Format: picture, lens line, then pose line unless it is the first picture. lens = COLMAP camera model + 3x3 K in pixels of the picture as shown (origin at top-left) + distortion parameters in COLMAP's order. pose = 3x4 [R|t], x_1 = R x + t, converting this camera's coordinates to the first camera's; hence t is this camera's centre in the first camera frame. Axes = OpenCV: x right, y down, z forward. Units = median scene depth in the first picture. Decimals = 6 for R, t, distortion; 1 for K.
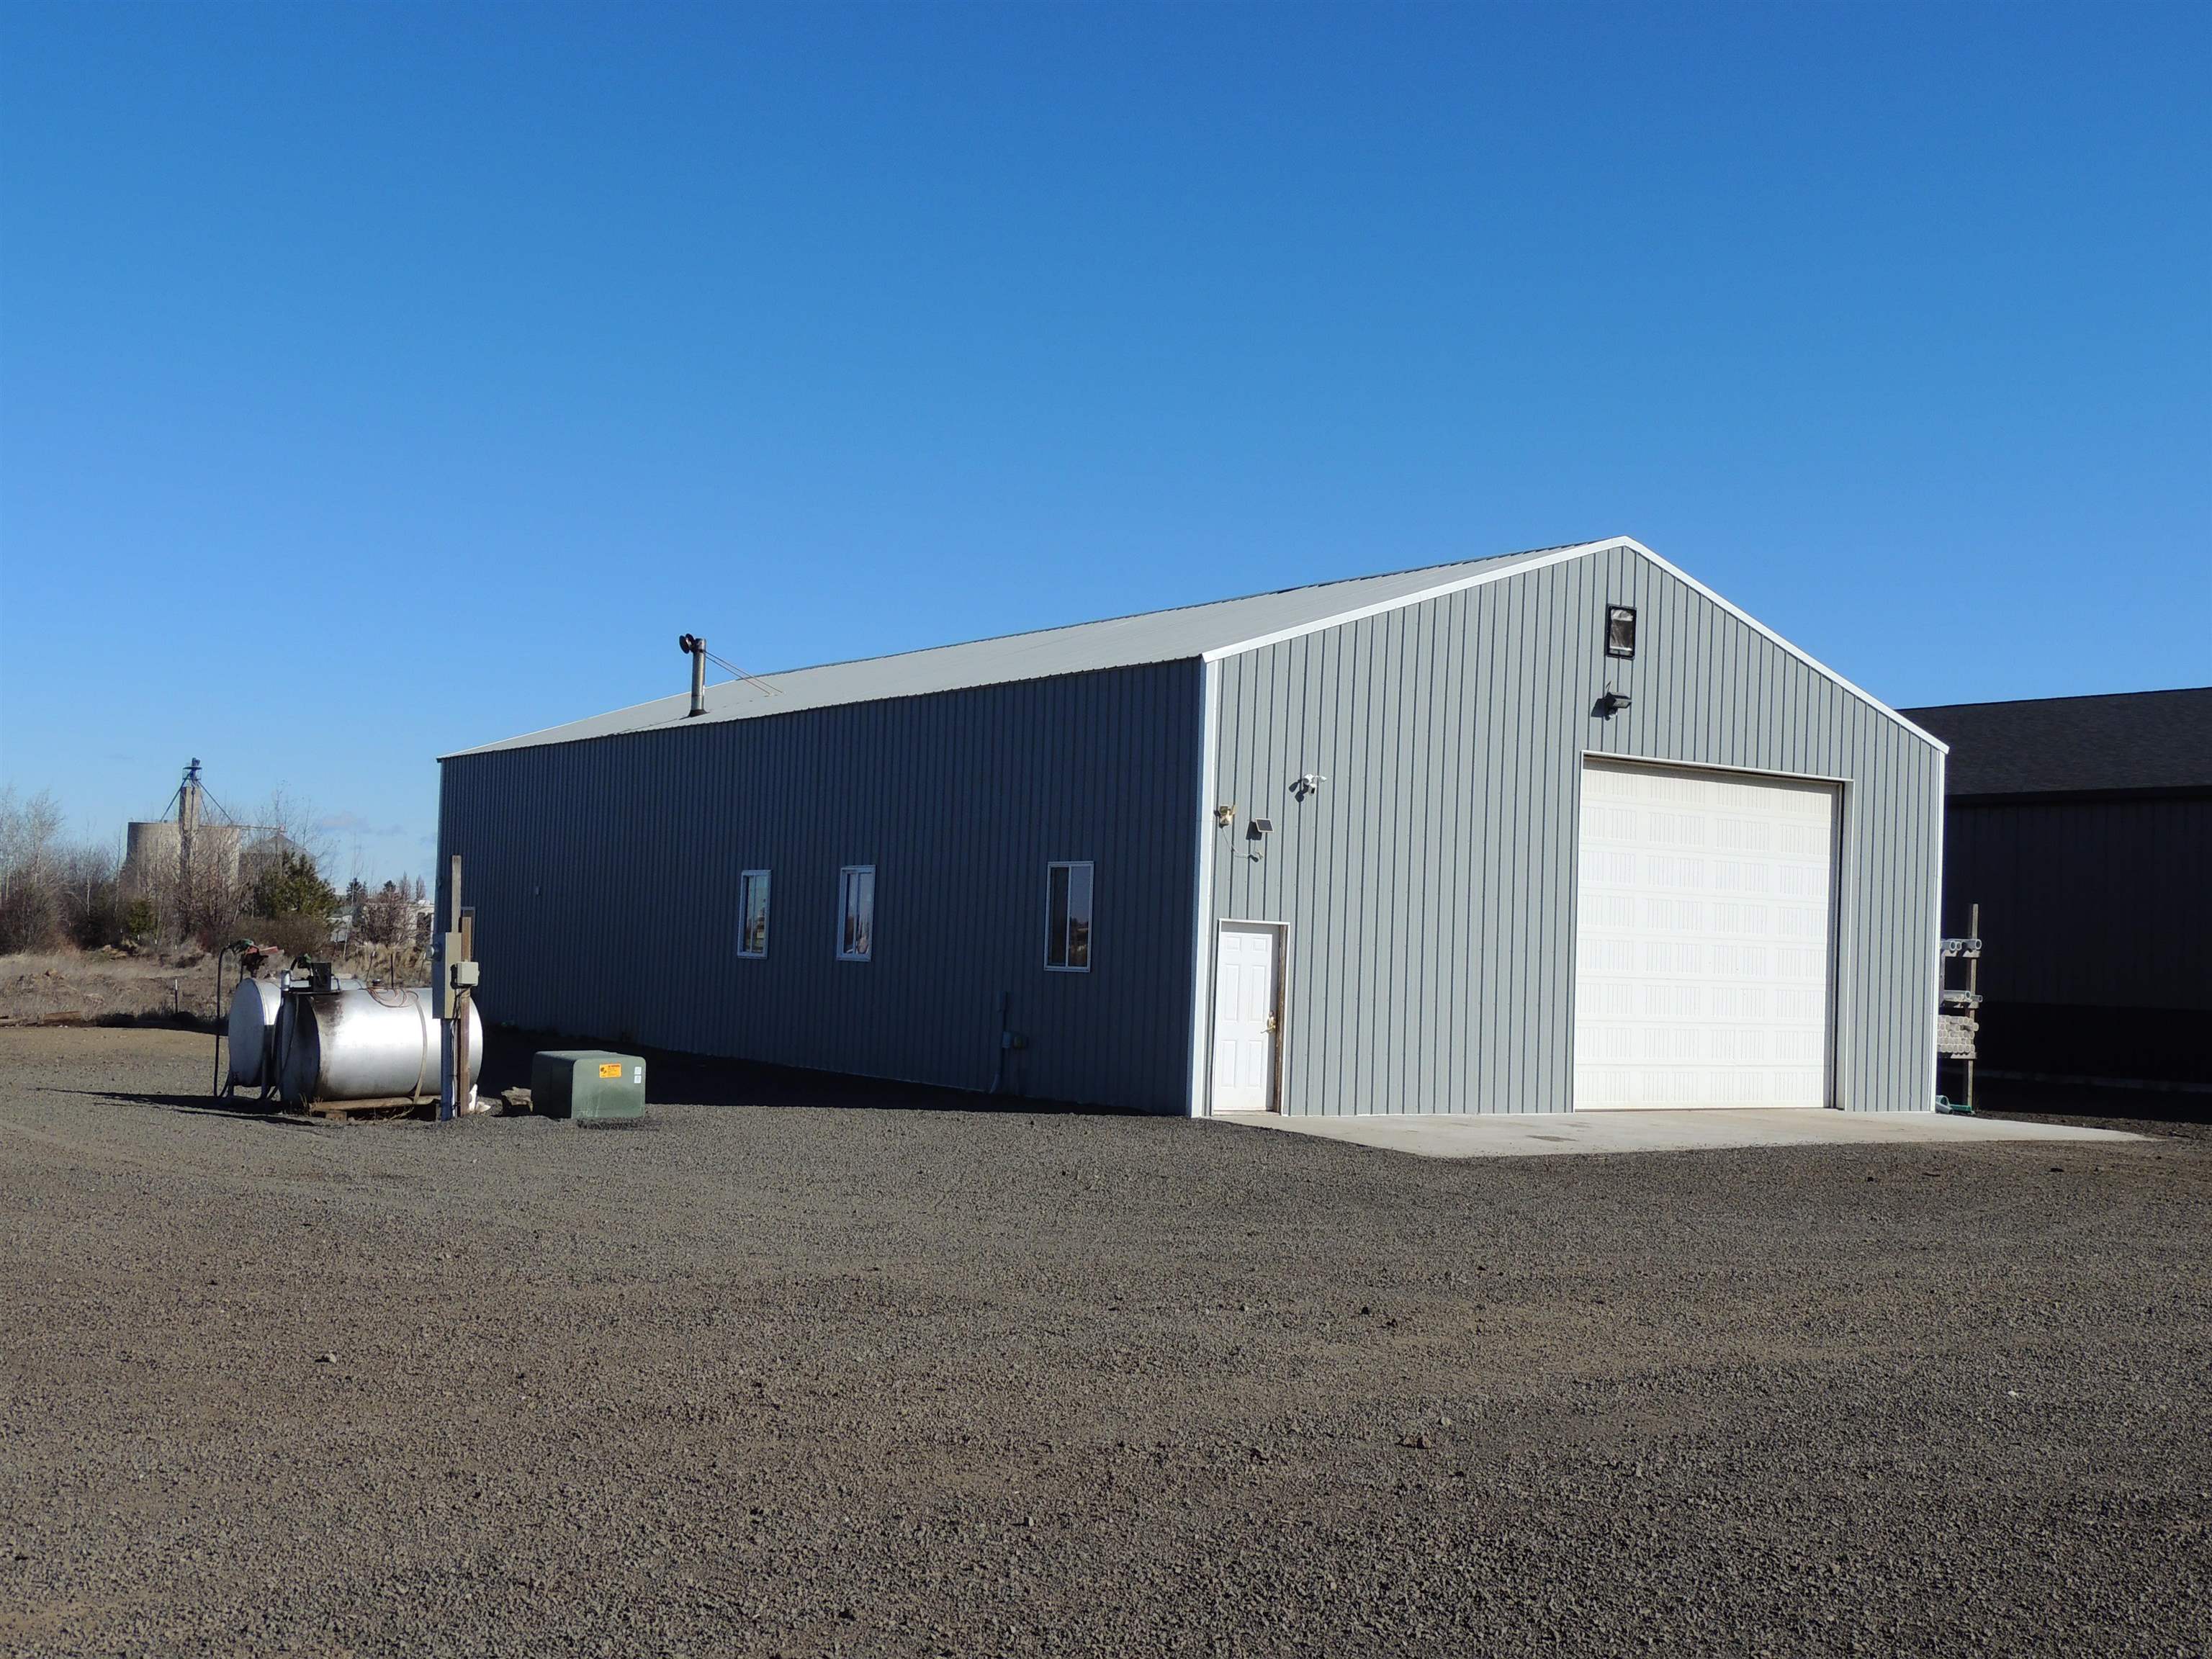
lens RADIAL K [[2560.9, 0, 1105.0], [0, 2560.9, 834.0], [0, 0, 1]] dist [0.005228, 0.000000]
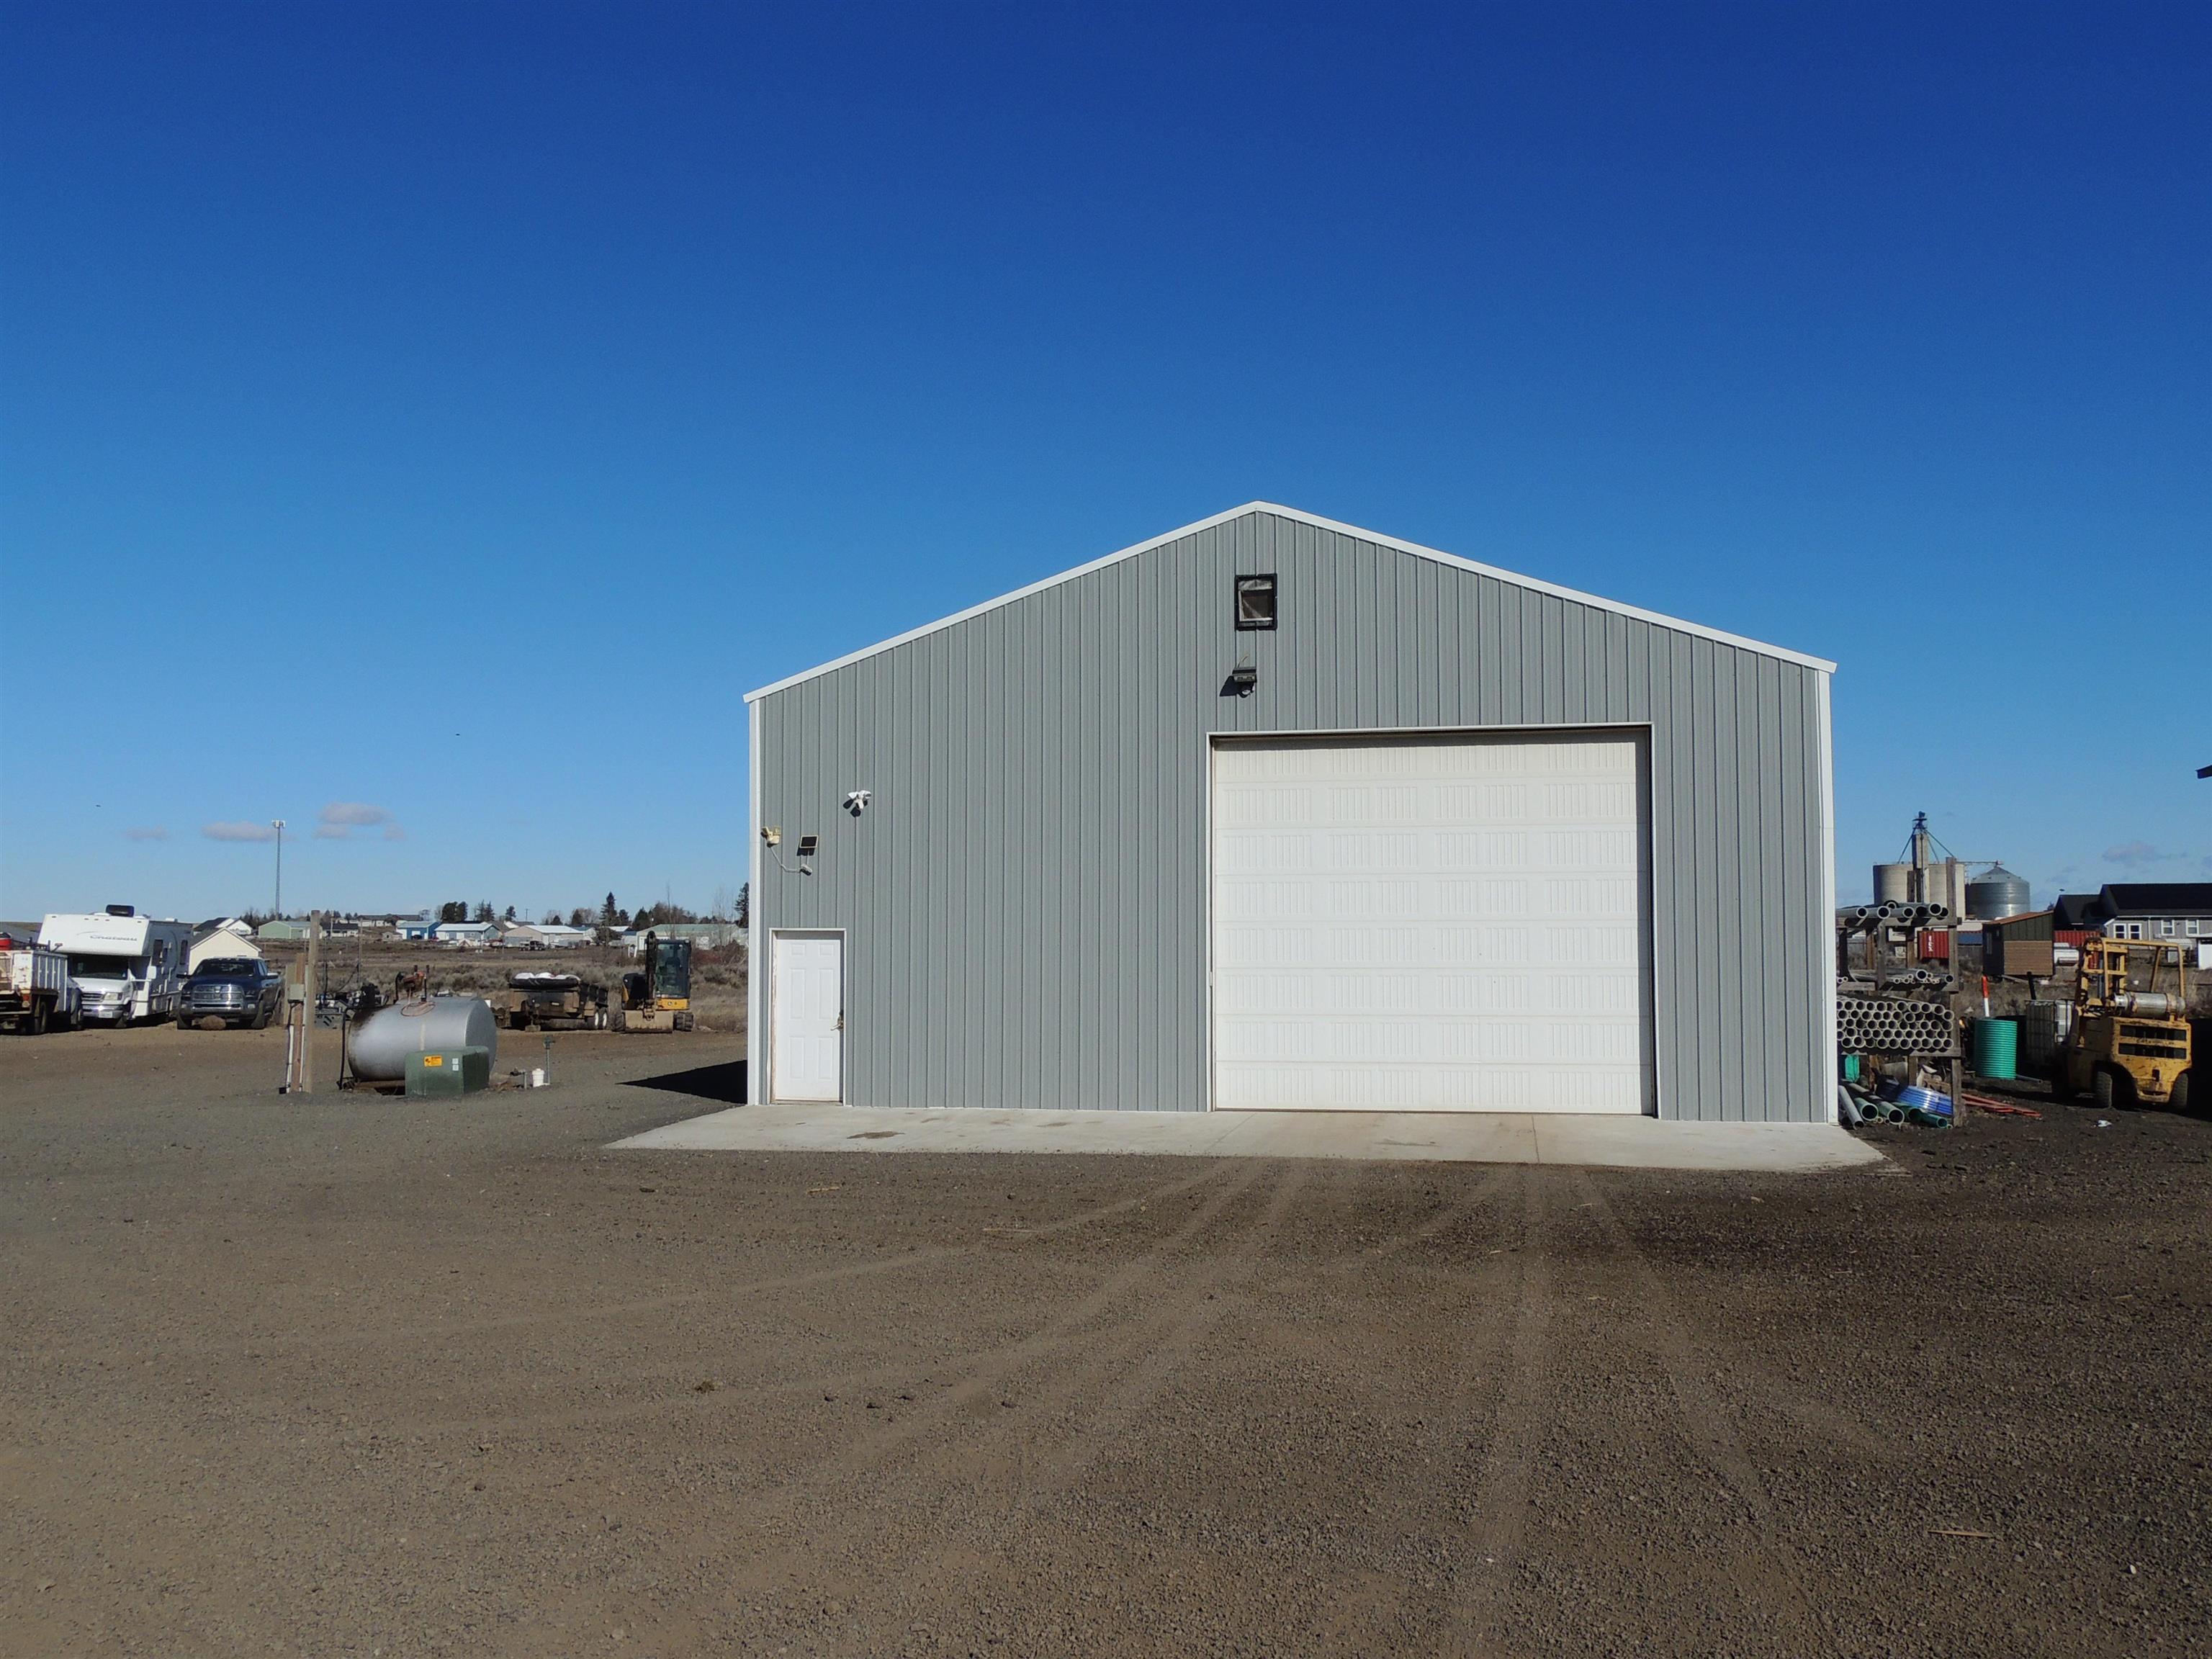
lens RADIAL K [[1958.1, 0, 1105.7], [0, 1958.1, 826.1], [0, 0, 1]] dist [-0.018529, -0.004453]
pose [[0.675346, -0.081796, -0.732951, 0.685265], [0.062253, 0.996606, -0.053860, 0.038716], [0.734869, -0.009254, 0.678146, 0.469150]]
